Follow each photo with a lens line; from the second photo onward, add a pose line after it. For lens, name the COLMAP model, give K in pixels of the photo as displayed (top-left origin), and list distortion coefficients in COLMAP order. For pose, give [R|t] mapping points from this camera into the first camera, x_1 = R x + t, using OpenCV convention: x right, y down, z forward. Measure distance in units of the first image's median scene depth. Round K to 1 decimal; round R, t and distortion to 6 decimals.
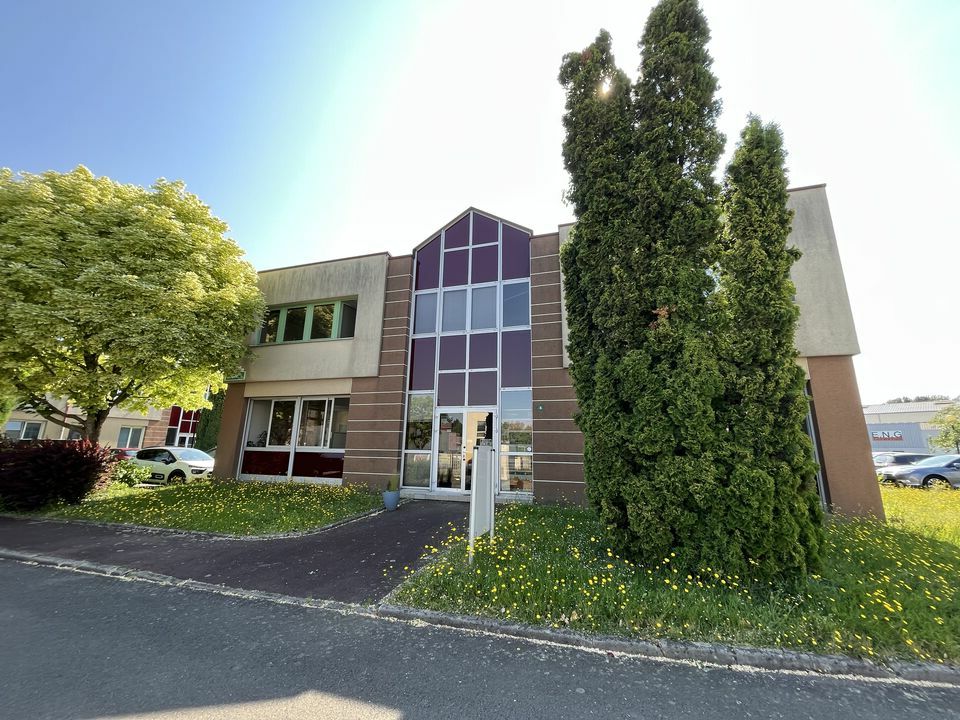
lens RADIAL K [[387.4, 0, 480.0], [0, 387.4, 360.0], [0, 0, 1]] dist [0.000116, -0.000051]
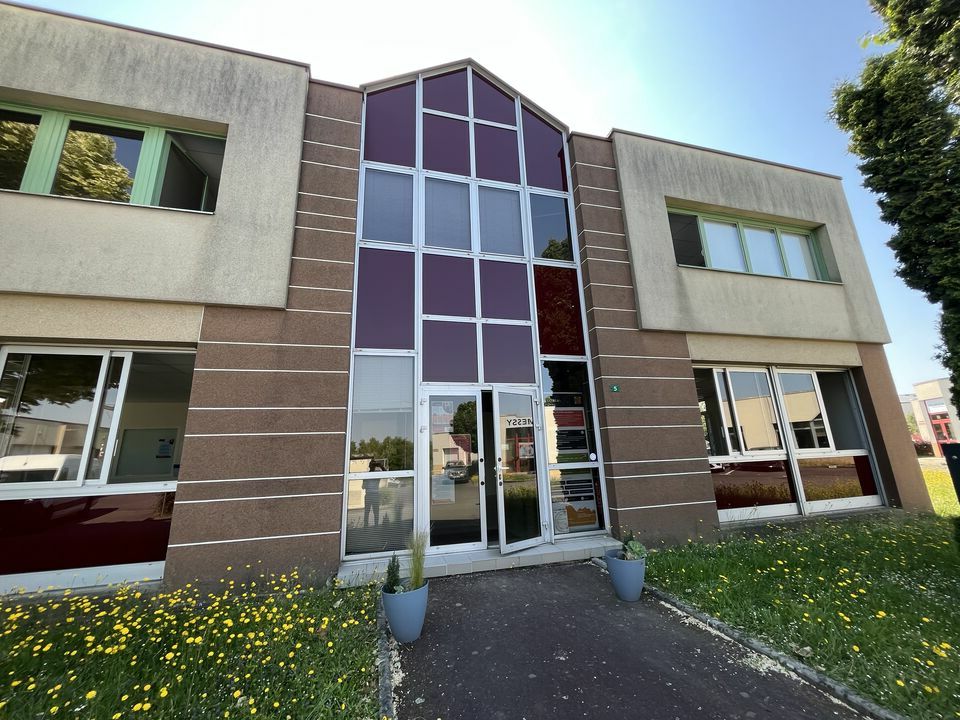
lens RADIAL K [[387.4, 0, 480.0], [0, 387.4, 360.0], [0, 0, 1]] dist [0.000116, -0.000051]
pose [[0.837780, 0.085878, 0.539211, -0.305499], [-0.072067, 0.996306, -0.046706, 0.103035], [-0.541230, 0.000270, 0.840874, 0.500701]]
